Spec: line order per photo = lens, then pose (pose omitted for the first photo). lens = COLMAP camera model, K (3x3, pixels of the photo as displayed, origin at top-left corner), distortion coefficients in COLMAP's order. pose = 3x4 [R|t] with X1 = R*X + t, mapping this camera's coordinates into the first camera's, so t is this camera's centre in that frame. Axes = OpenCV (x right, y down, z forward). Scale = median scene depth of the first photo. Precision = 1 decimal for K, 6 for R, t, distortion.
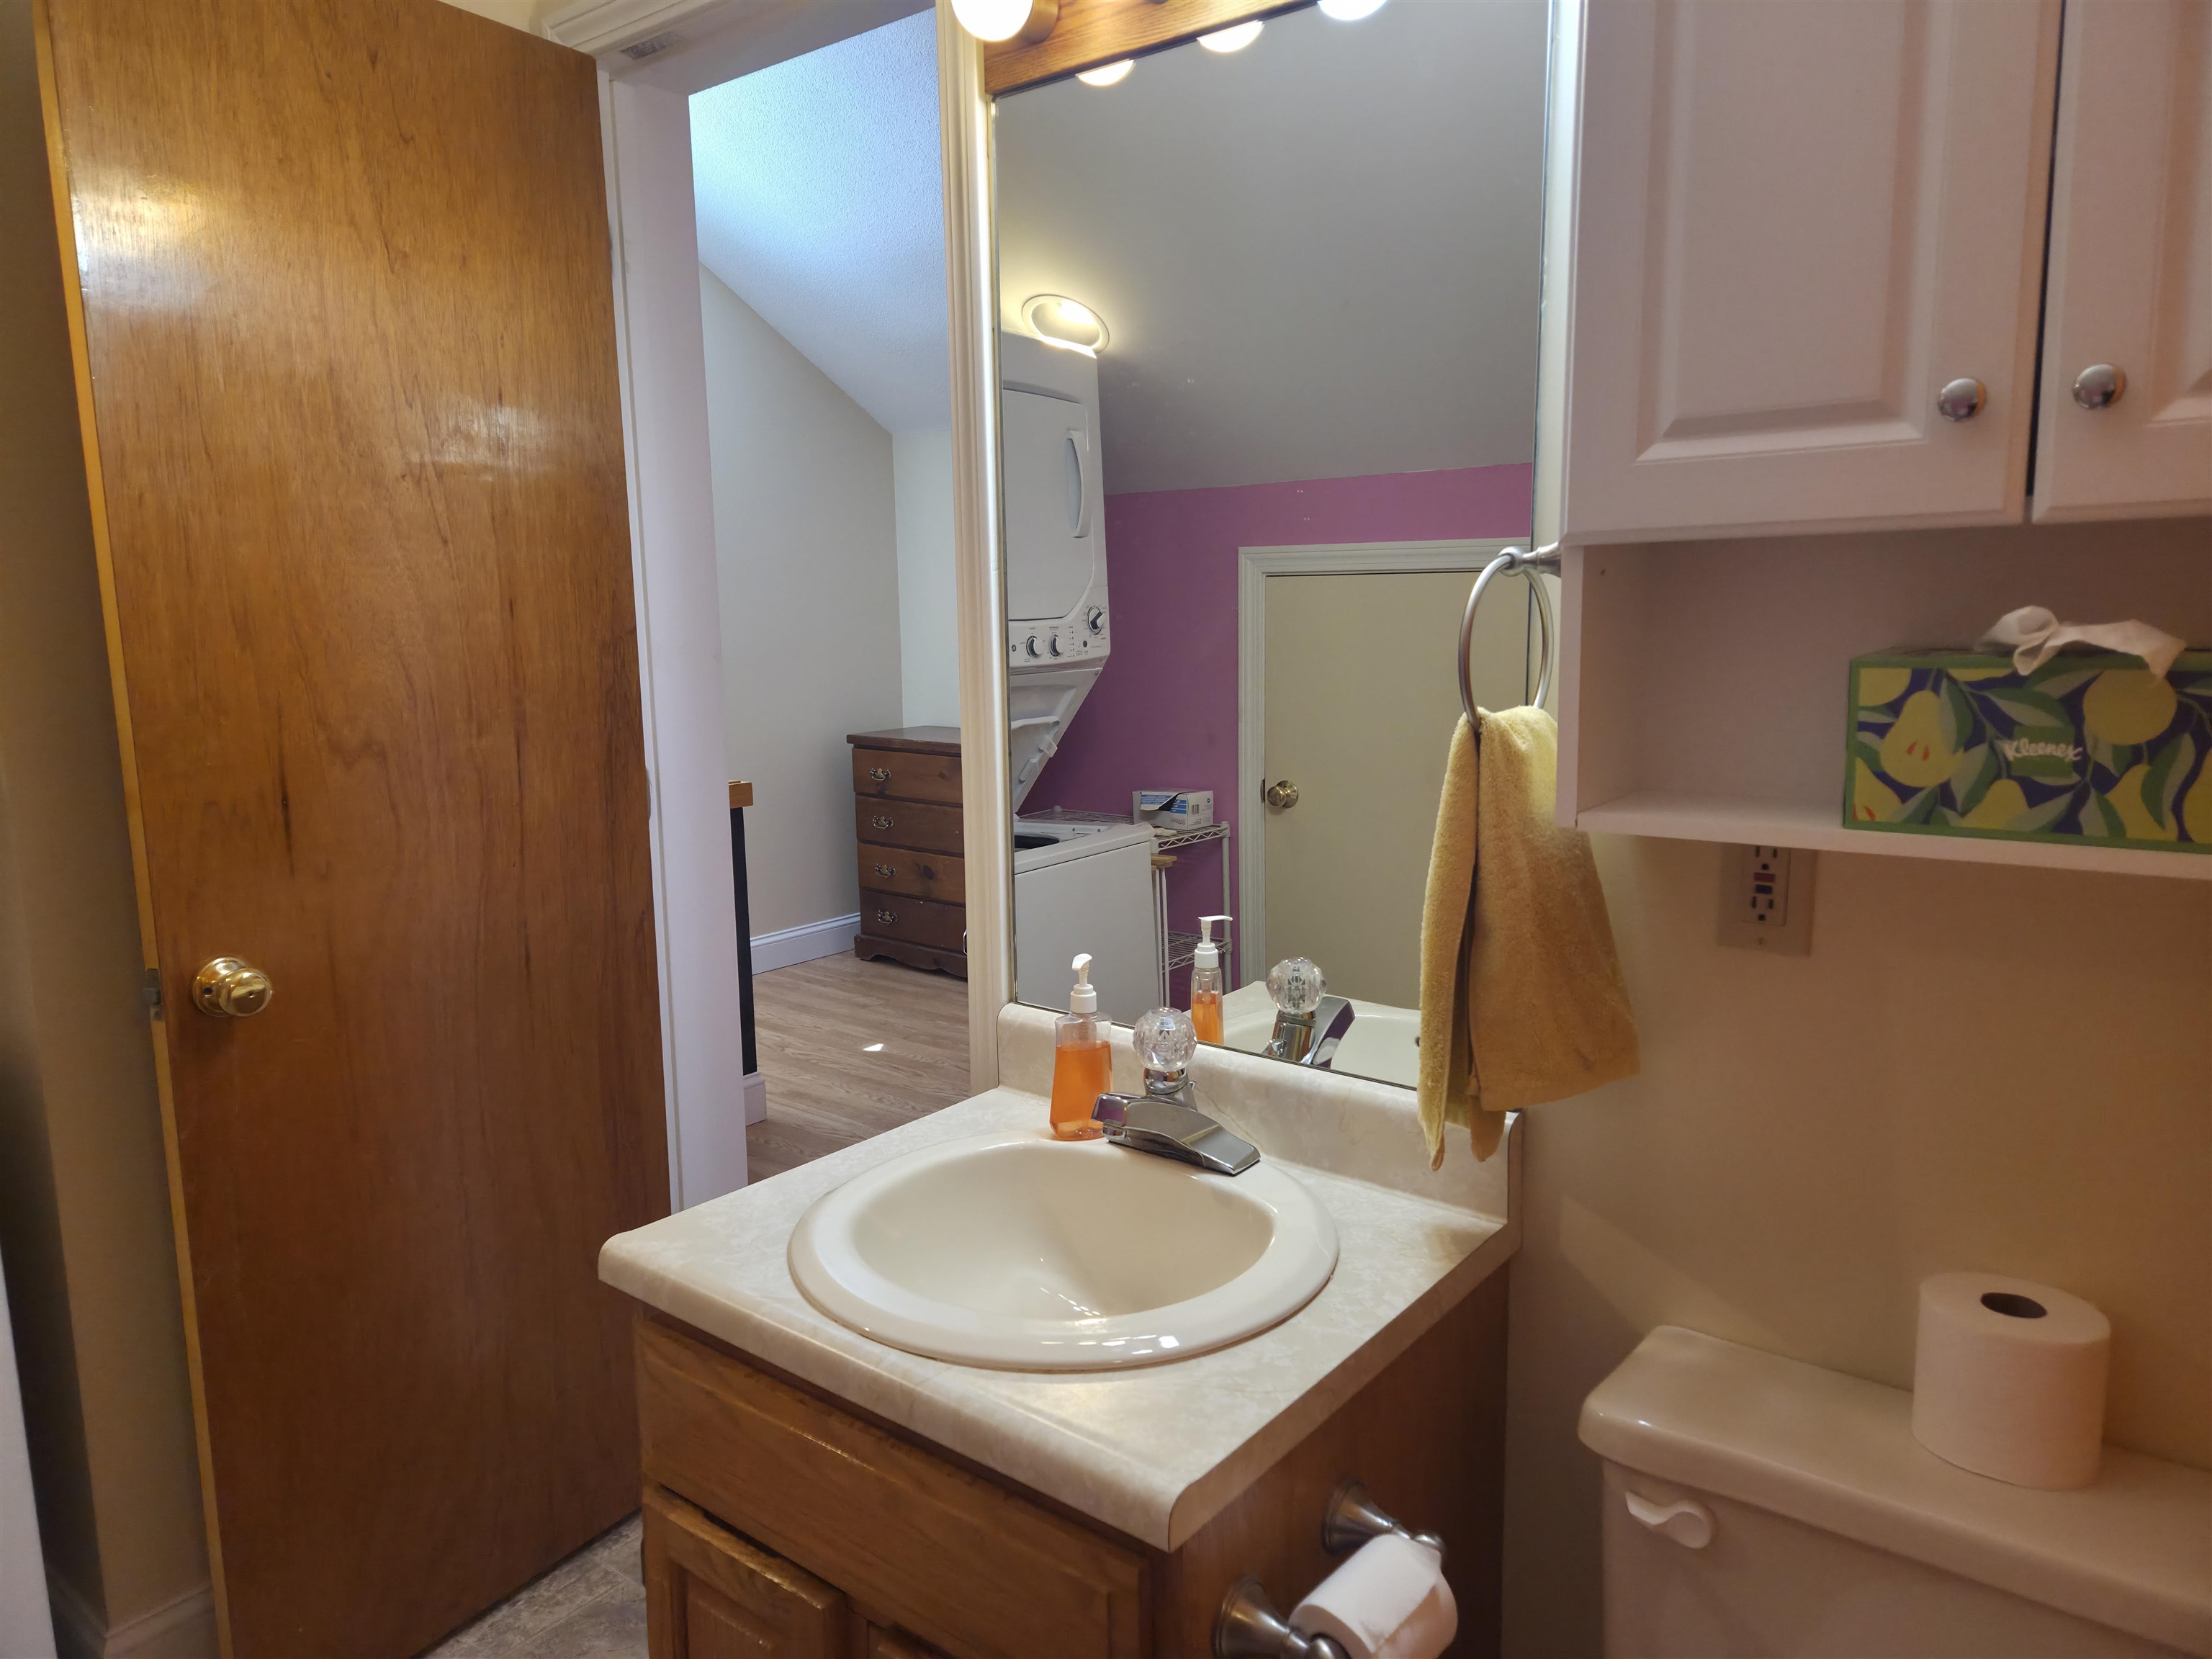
lens RADIAL K [[1491.9, 0, 1111.4], [0, 1491.9, 863.7], [0, 0, 1]] dist [0.059611, -0.053993]
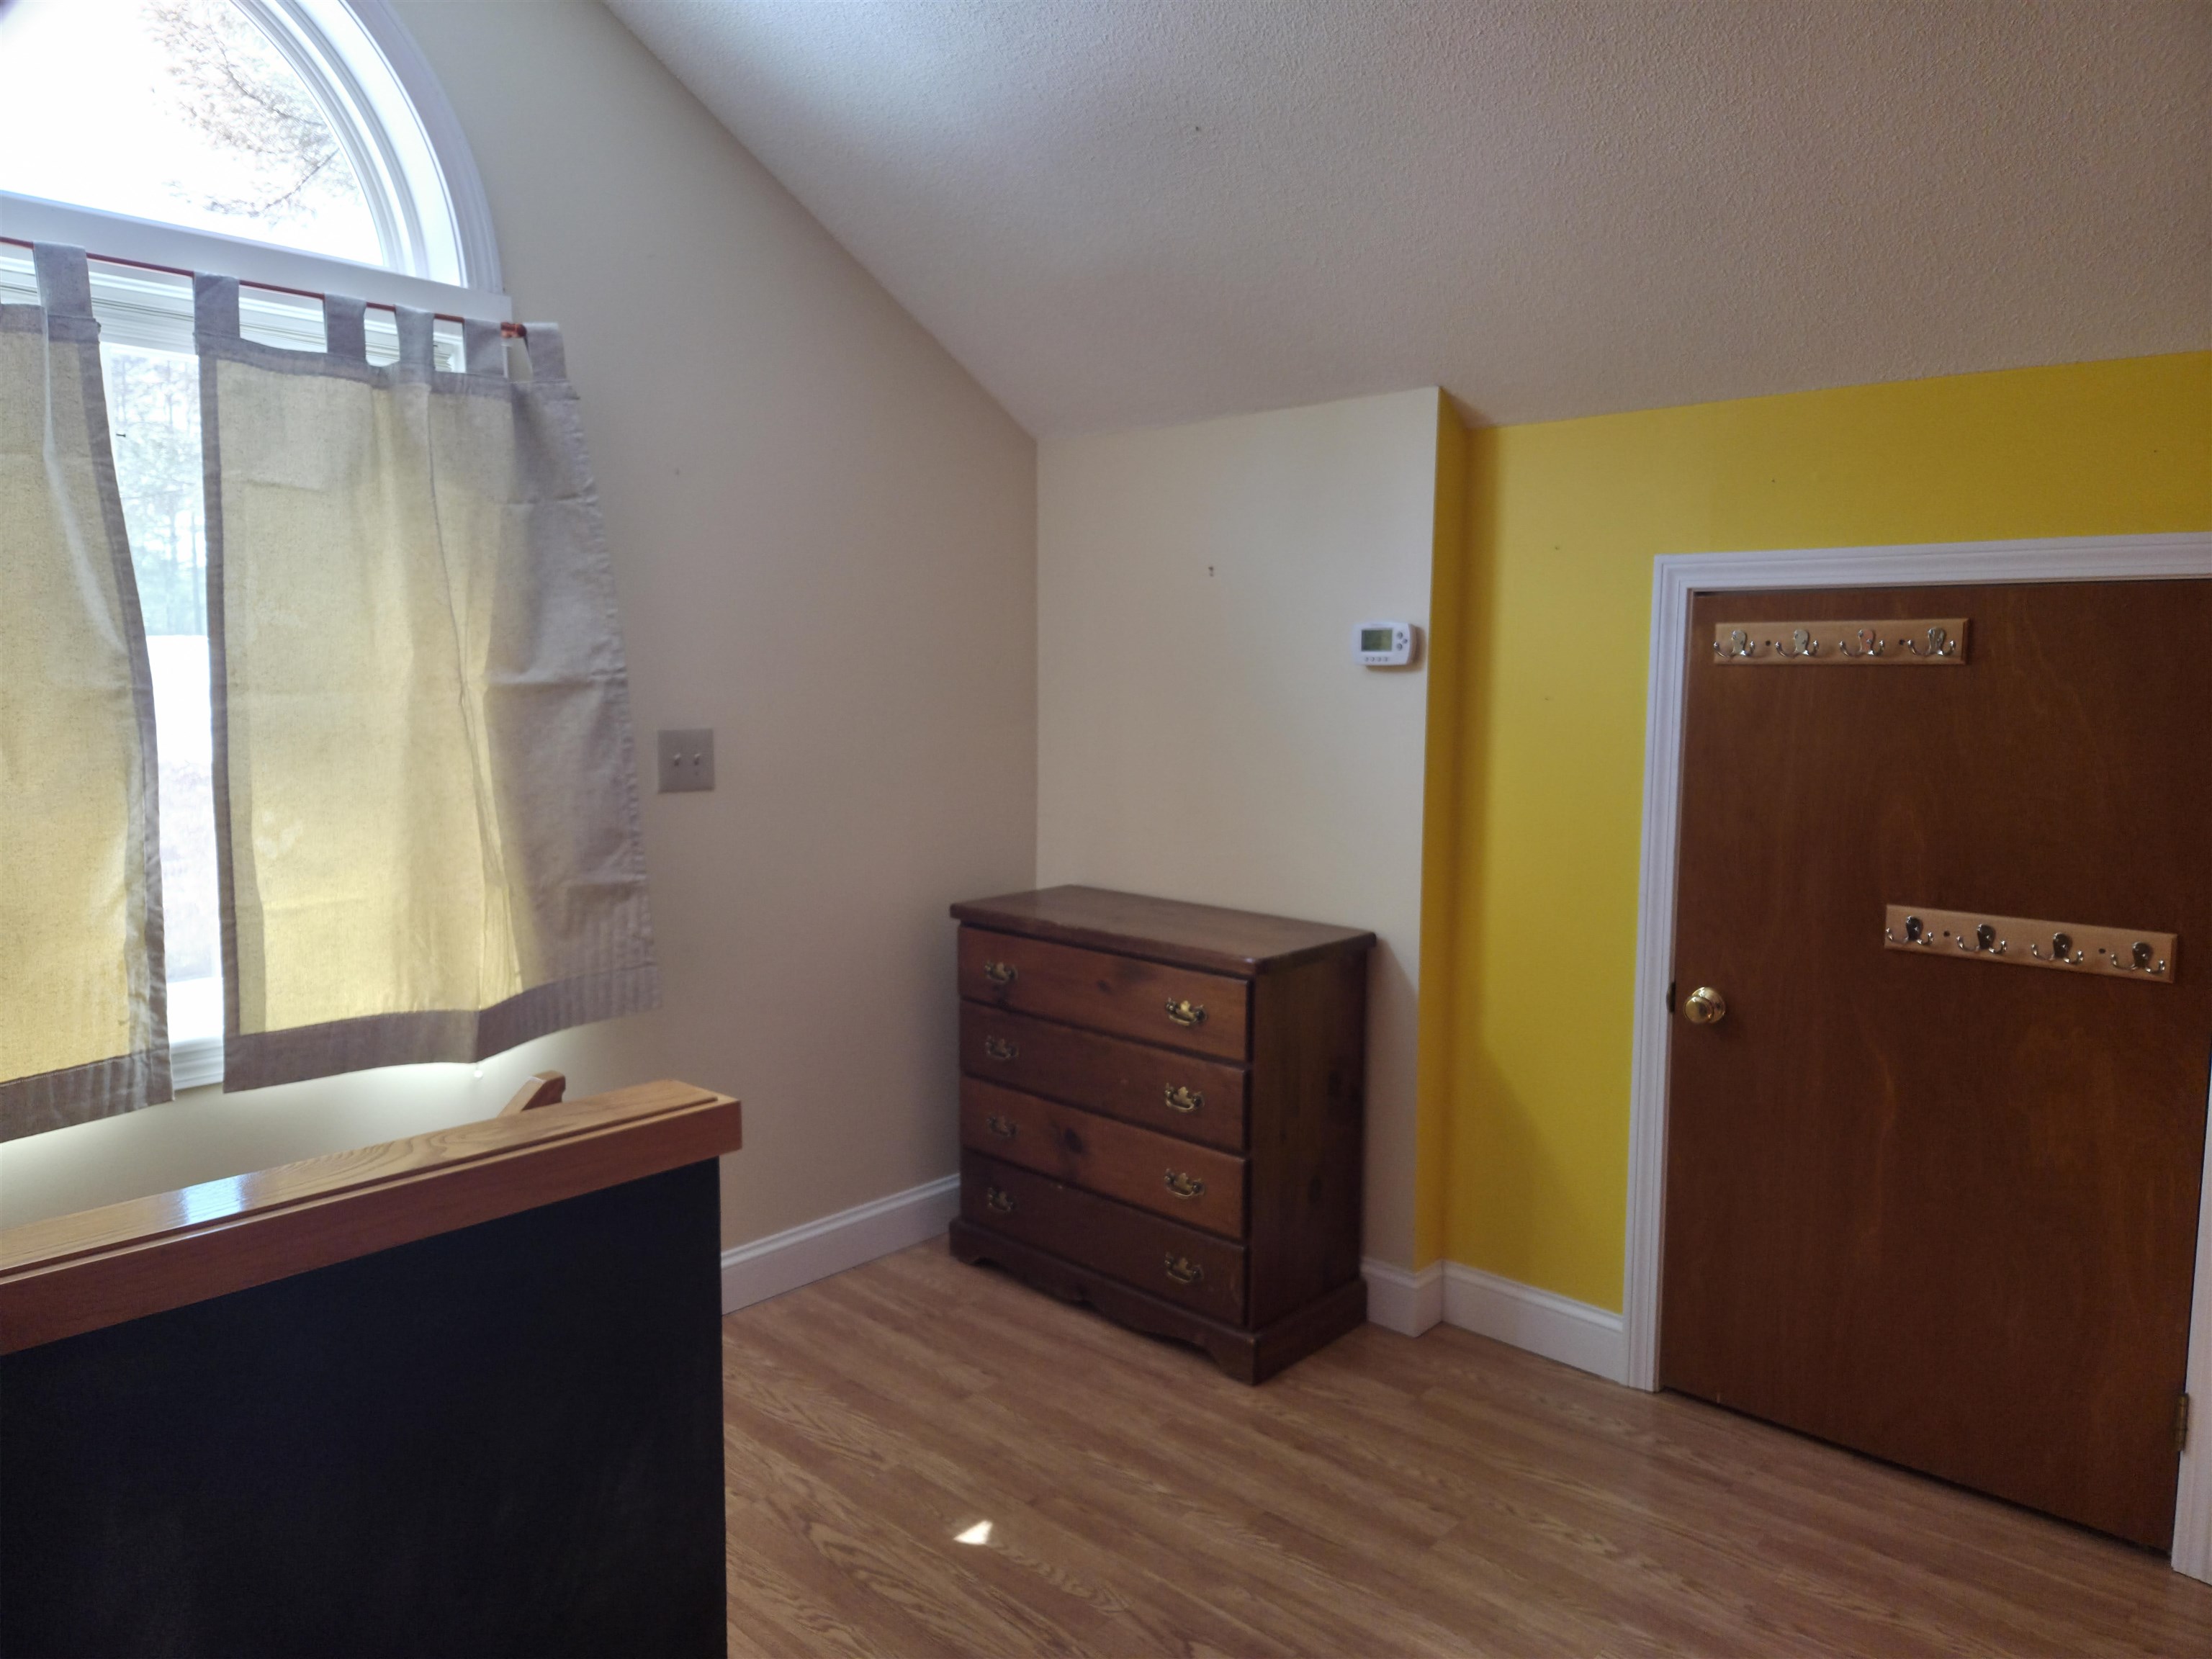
lens RADIAL K [[1491.9, 0, 1105.2], [0, 1491.9, 827.3], [0, 0, 1]] dist [0.059611, -0.053993]
pose [[0.997525, 0.041540, -0.056730, -0.037920], [-0.045232, 0.996832, -0.065415, -0.038839], [0.053833, 0.067820, 0.996244, 0.182821]]
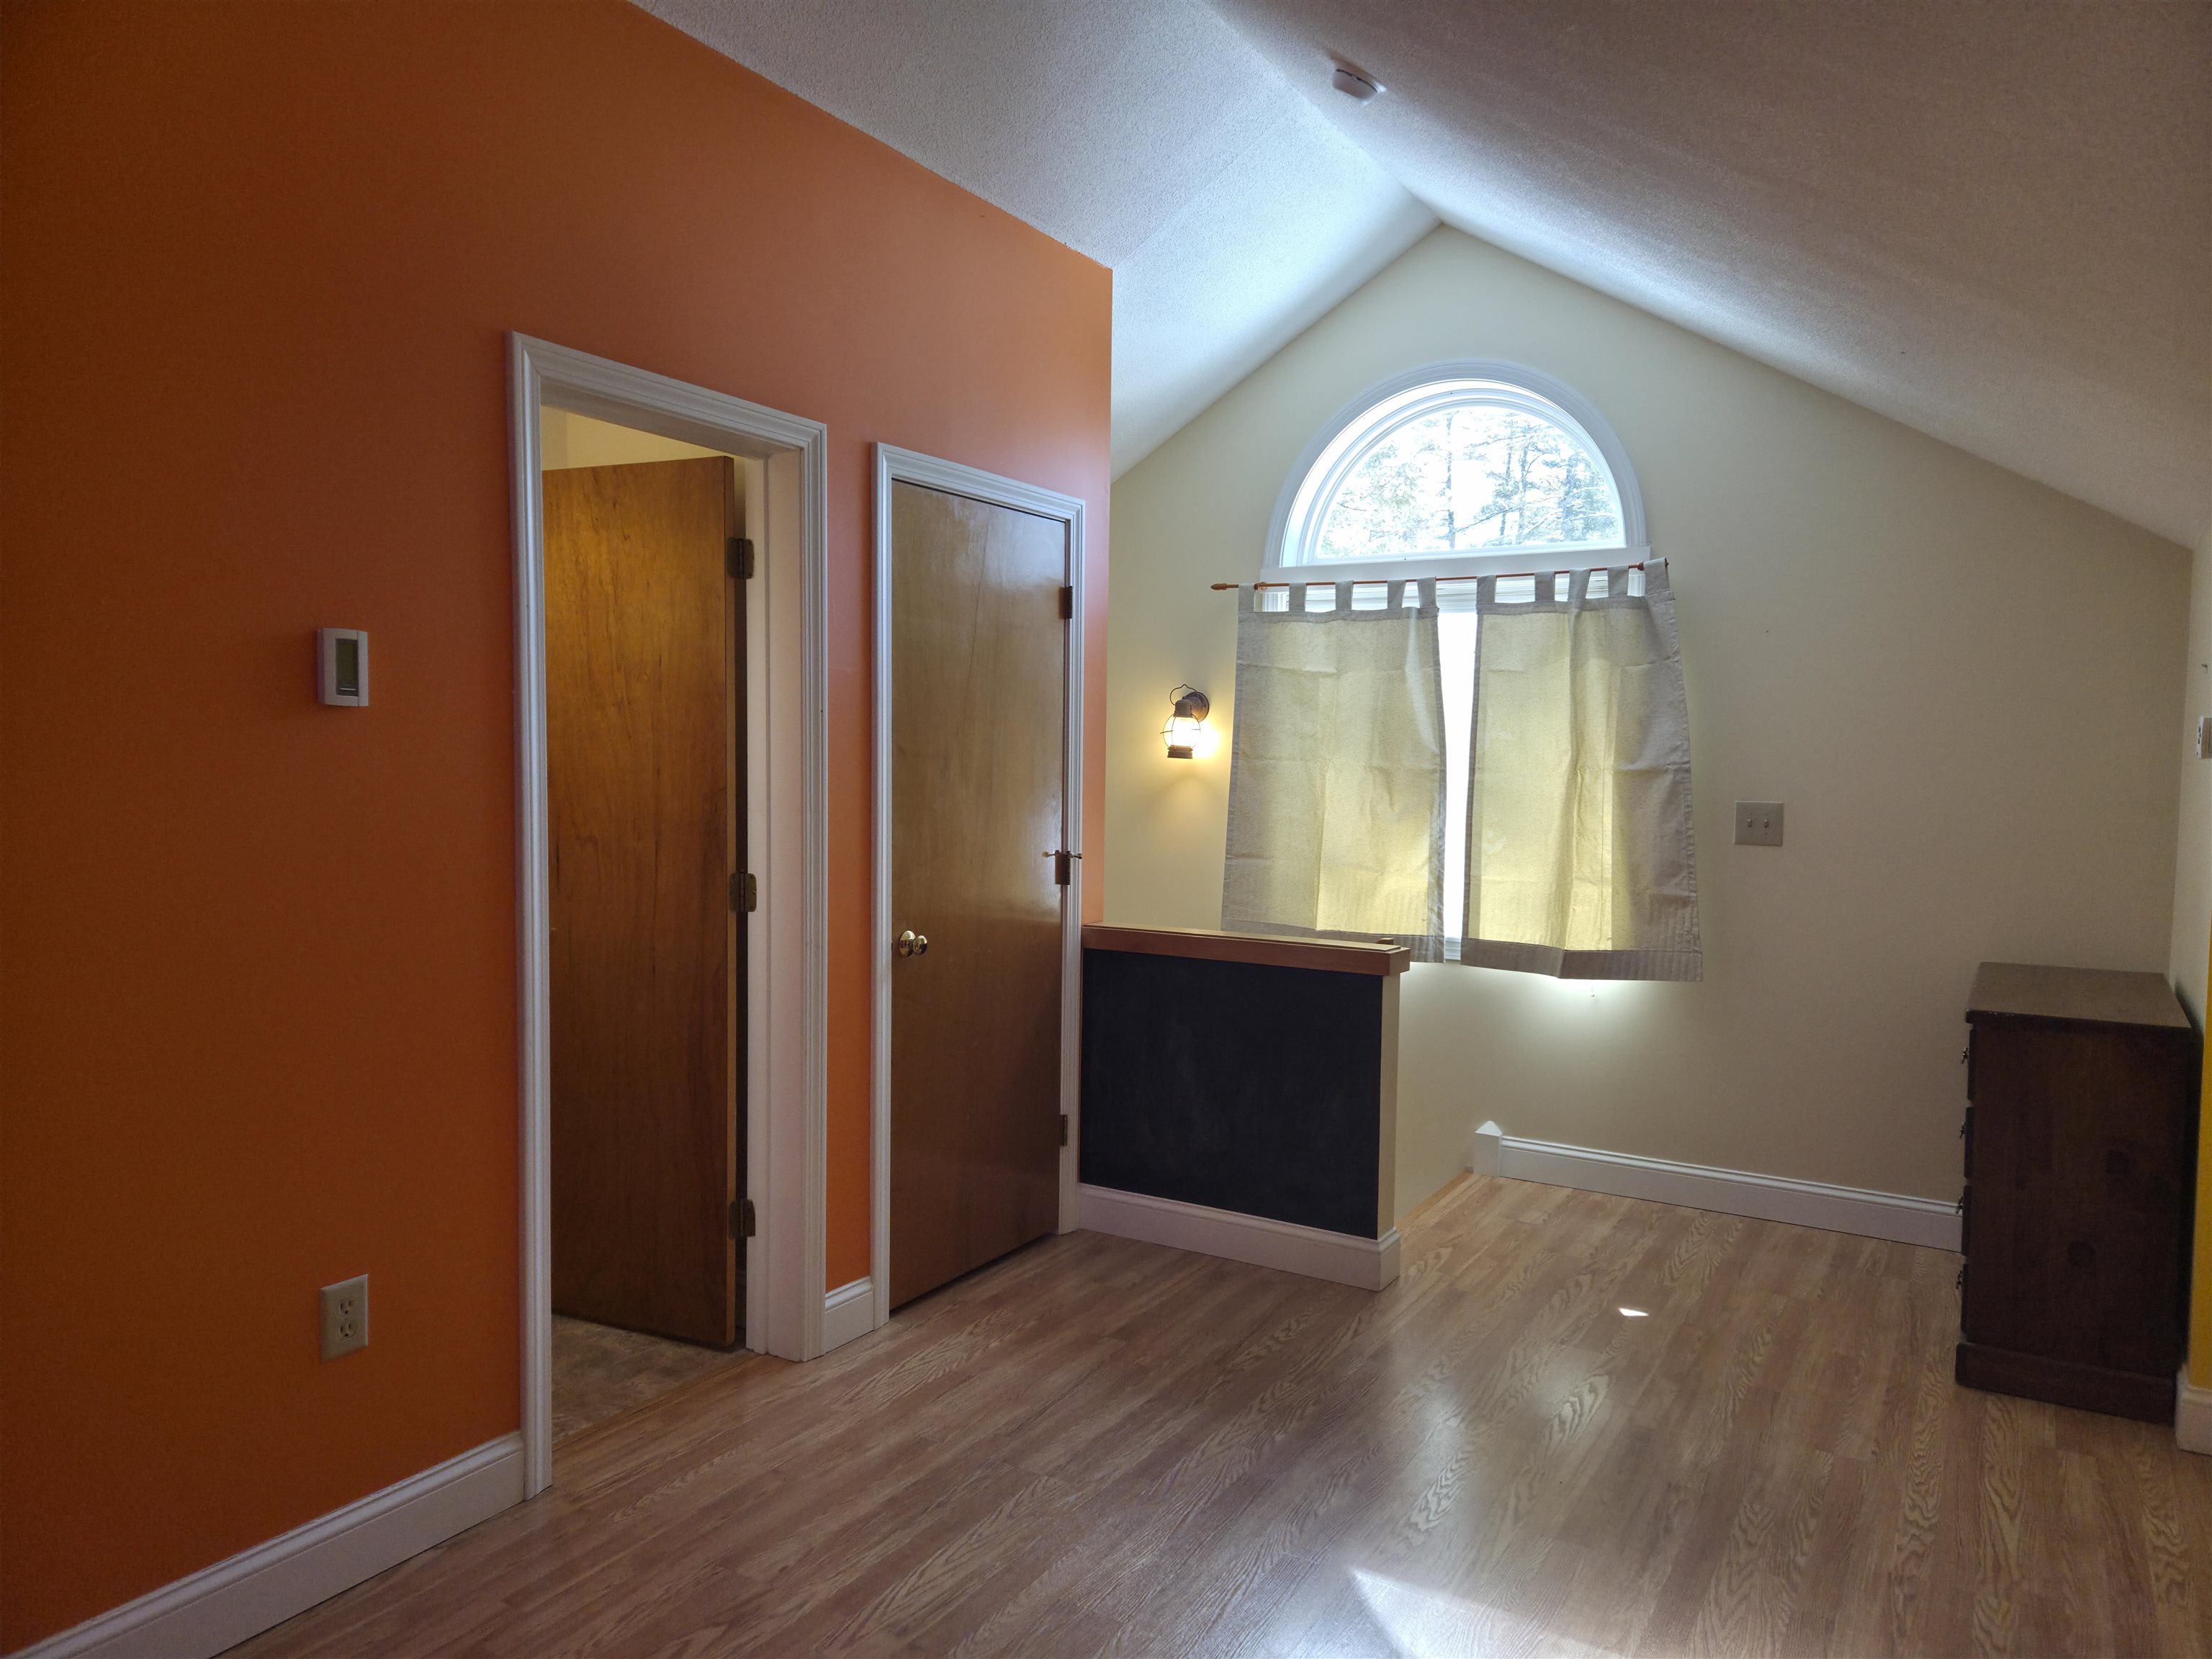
lens RADIAL K [[1491.9, 0, 1087.8], [0, 1491.9, 851.2], [0, 0, 1]] dist [0.059611, -0.053993]
pose [[0.105552, 0.092411, -0.990111, 0.250546], [-0.189720, 0.979255, 0.071173, -0.052881], [0.976148, 0.180332, 0.120894, 0.226819]]
